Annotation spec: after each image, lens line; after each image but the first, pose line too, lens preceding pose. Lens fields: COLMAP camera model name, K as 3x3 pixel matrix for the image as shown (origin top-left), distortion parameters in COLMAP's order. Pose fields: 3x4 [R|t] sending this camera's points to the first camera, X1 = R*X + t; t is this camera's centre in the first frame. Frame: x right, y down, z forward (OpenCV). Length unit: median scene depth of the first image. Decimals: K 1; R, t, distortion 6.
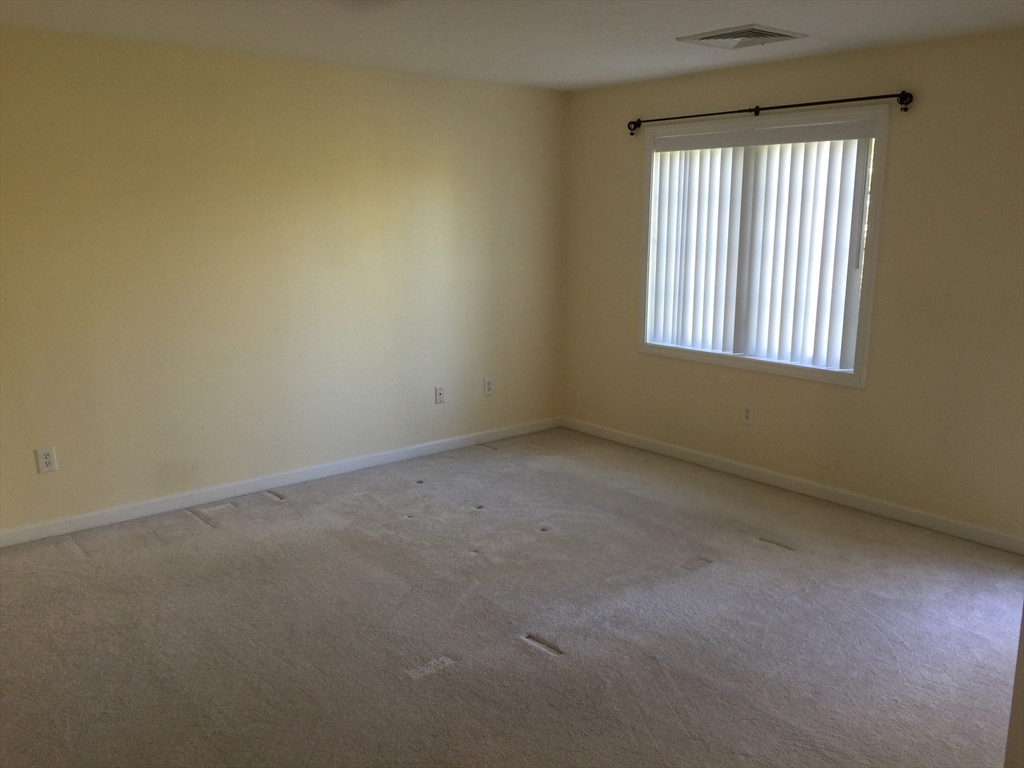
lens RADIAL K [[871.4, 0, 510.2], [0, 871.4, 387.1], [0, 0, 1]] dist [0.076931, -0.088248]
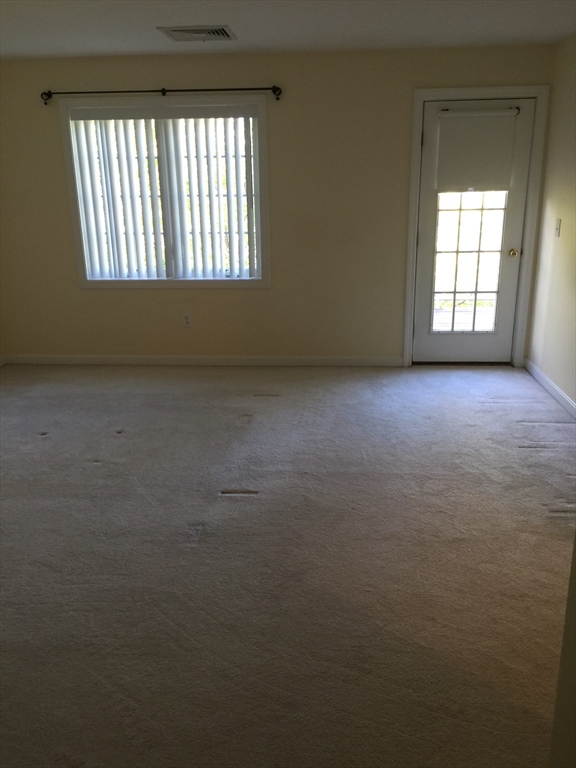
lens RADIAL K [[653.5, 0, 291.0], [0, 653.5, 381.2], [0, 0, 1]] dist [0.076931, -0.088248]
pose [[0.694593, -0.227527, 0.682475, -0.371569], [0.161991, 0.973772, 0.159774, -0.015217], [-0.700927, -0.000423, 0.713233, 0.147944]]
